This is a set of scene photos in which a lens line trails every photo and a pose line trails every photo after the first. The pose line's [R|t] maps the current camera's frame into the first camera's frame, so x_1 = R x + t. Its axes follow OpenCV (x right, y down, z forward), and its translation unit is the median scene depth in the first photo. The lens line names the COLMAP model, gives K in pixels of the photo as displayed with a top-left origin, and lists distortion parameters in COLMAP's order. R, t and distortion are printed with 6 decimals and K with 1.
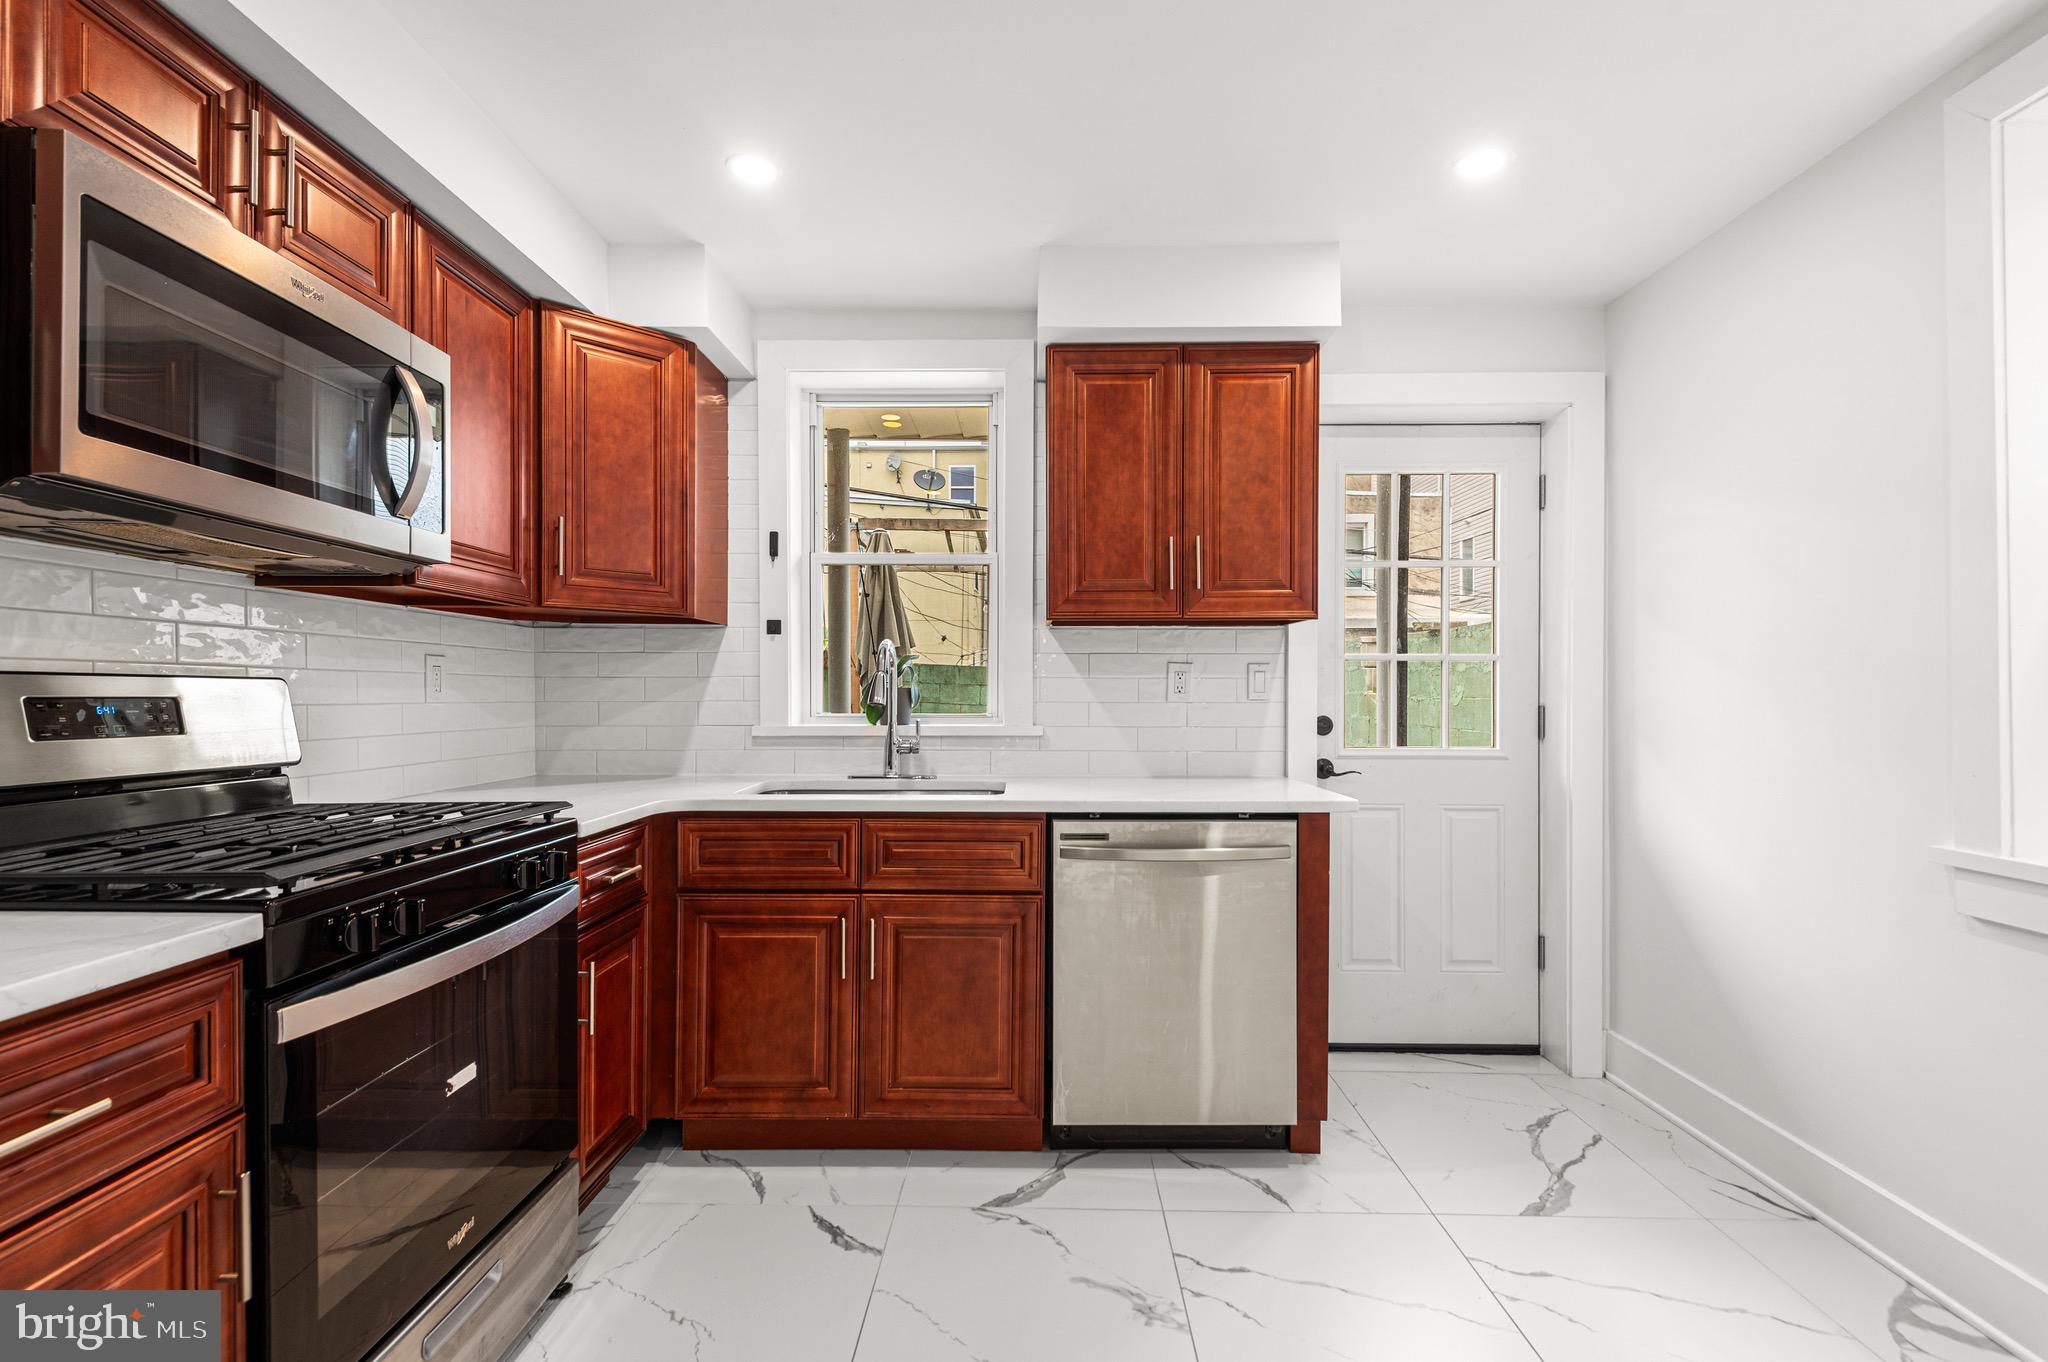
lens RADIAL K [[938.4, 0, 1018.0], [0, 938.4, 677.8], [0, 0, 1]] dist [0.017691, -0.007244]
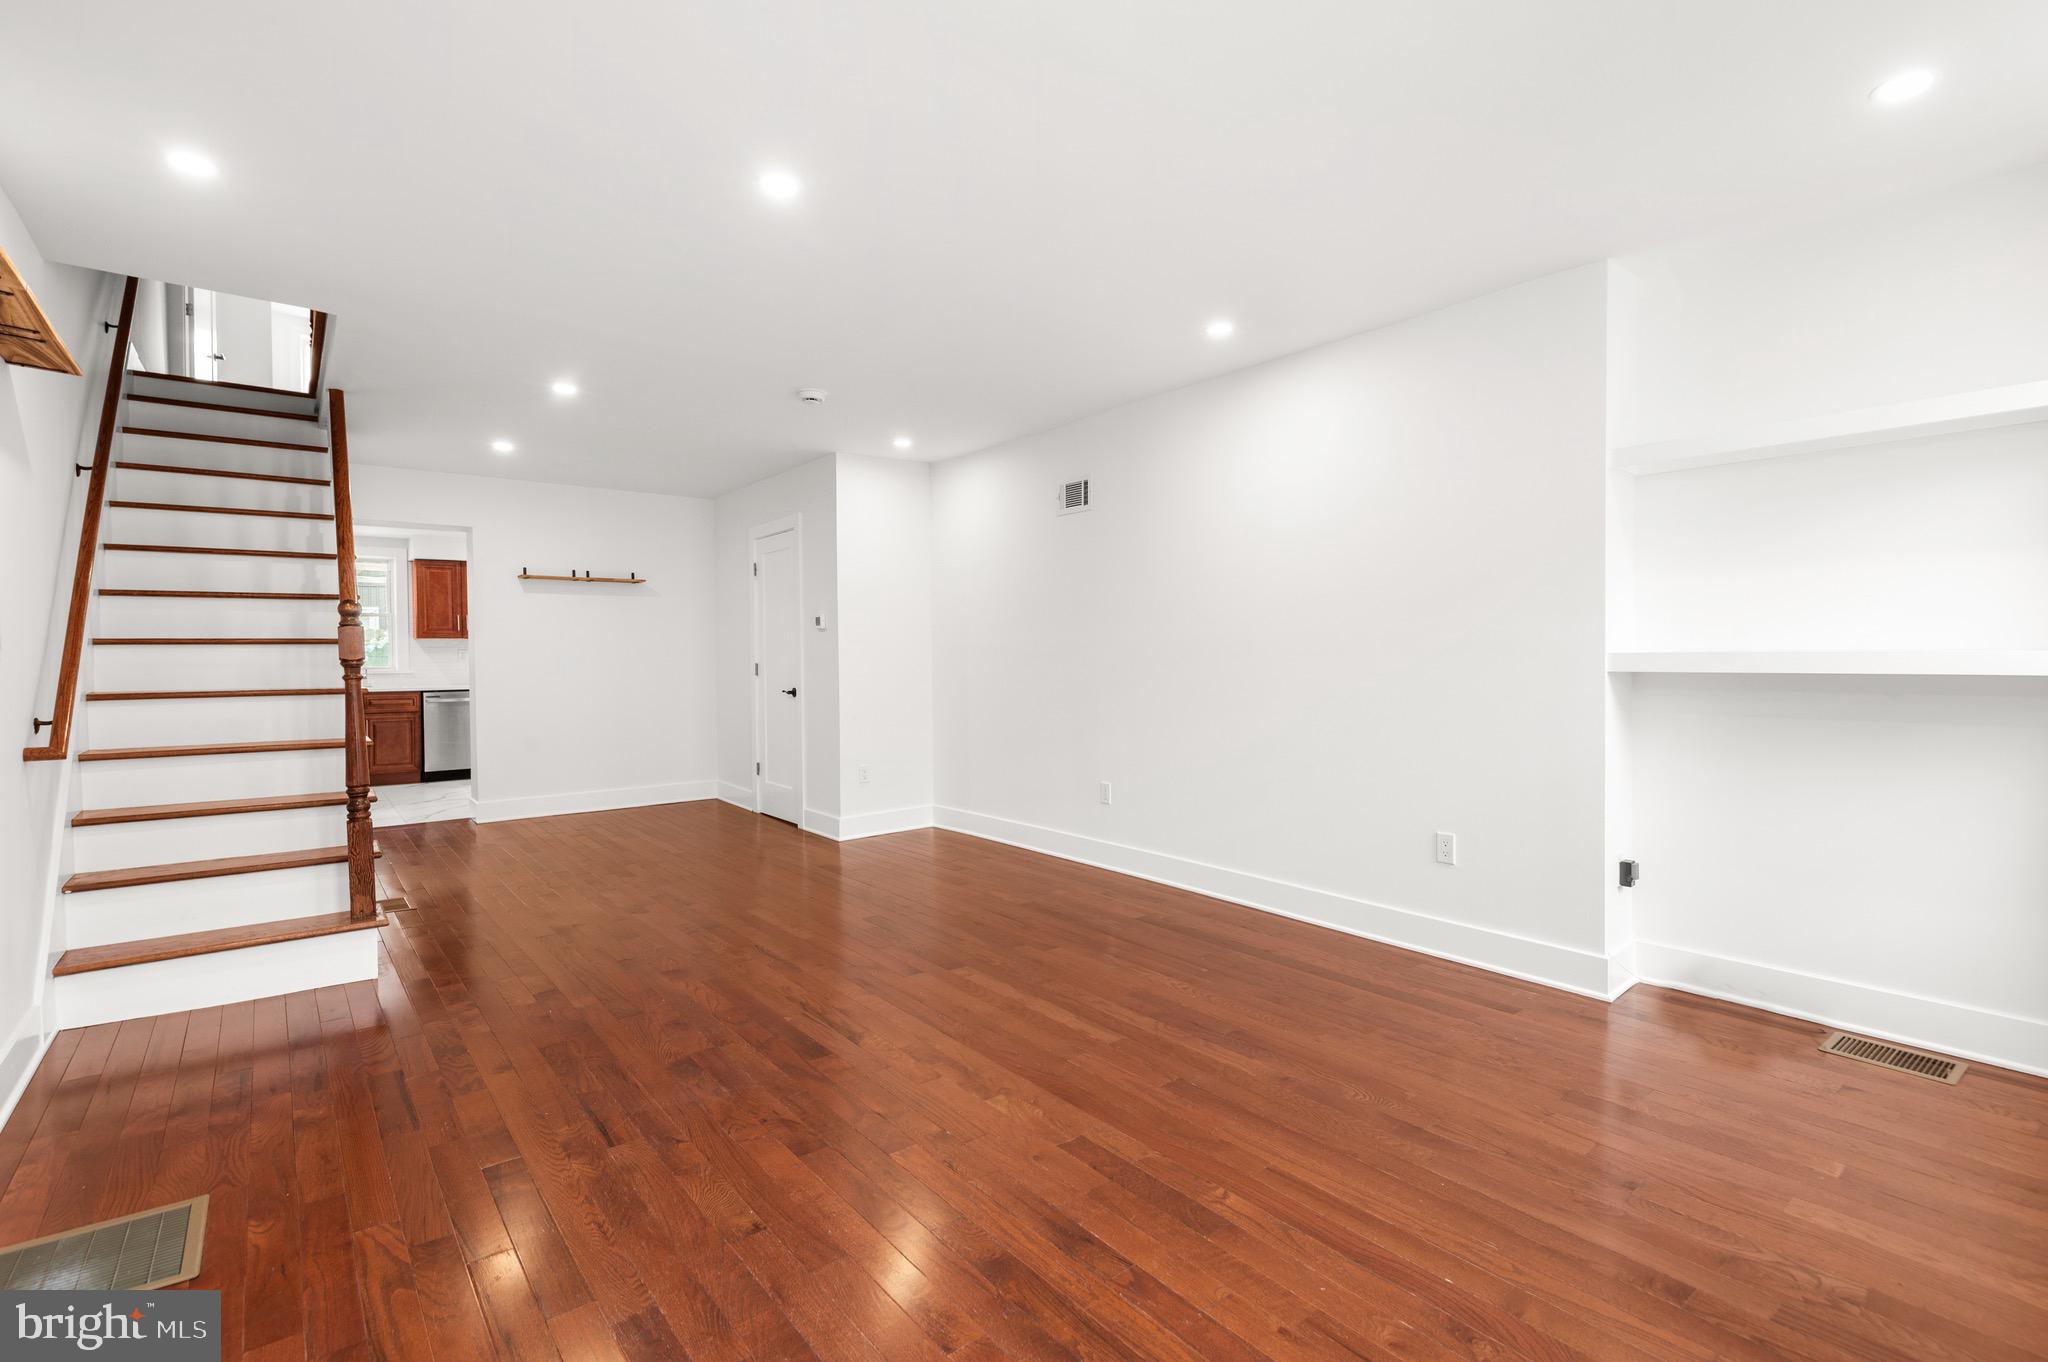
lens RADIAL K [[938.4, 0, 1019.5], [0, 938.4, 671.6], [0, 0, 1]] dist [0.017691, -0.007244]
pose [[0.777166, -0.019977, 0.628978, -0.486953], [-0.002187, 0.999404, 0.034444, -0.070159], [-0.629291, -0.028144, 0.776660, -3.479828]]
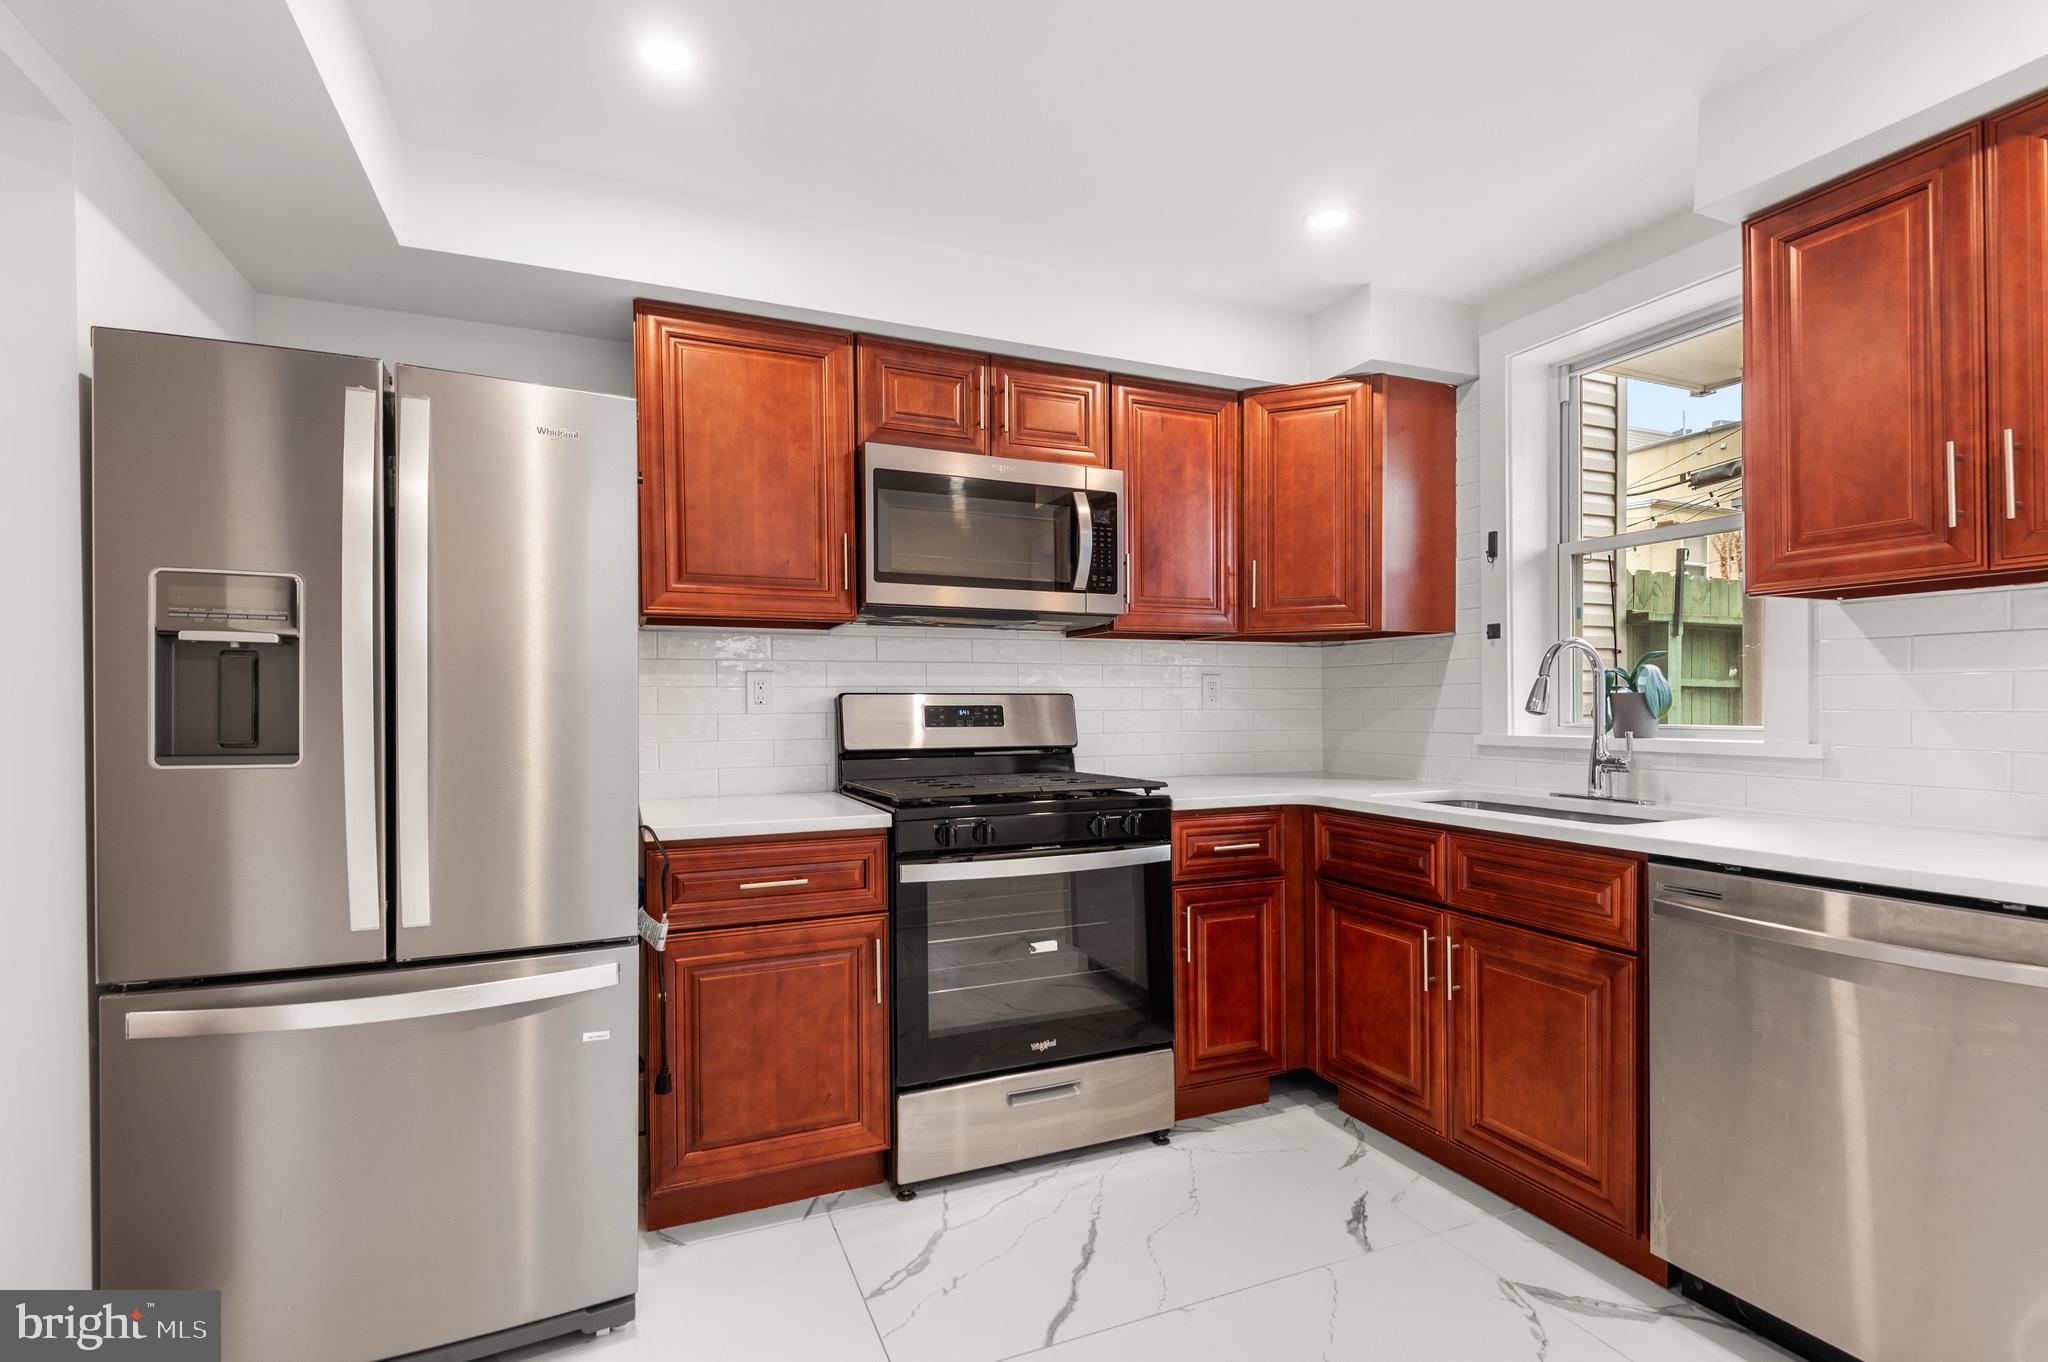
lens RADIAL K [[938.4, 0, 1021.2], [0, 938.4, 700.4], [0, 0, 1]] dist [0.017691, -0.007244]
pose [[0.415576, -0.007772, -0.909525, 0.530835], [0.020650, 0.999786, 0.000892, 0.006414], [0.909324, -0.019152, 0.415648, 0.208529]]
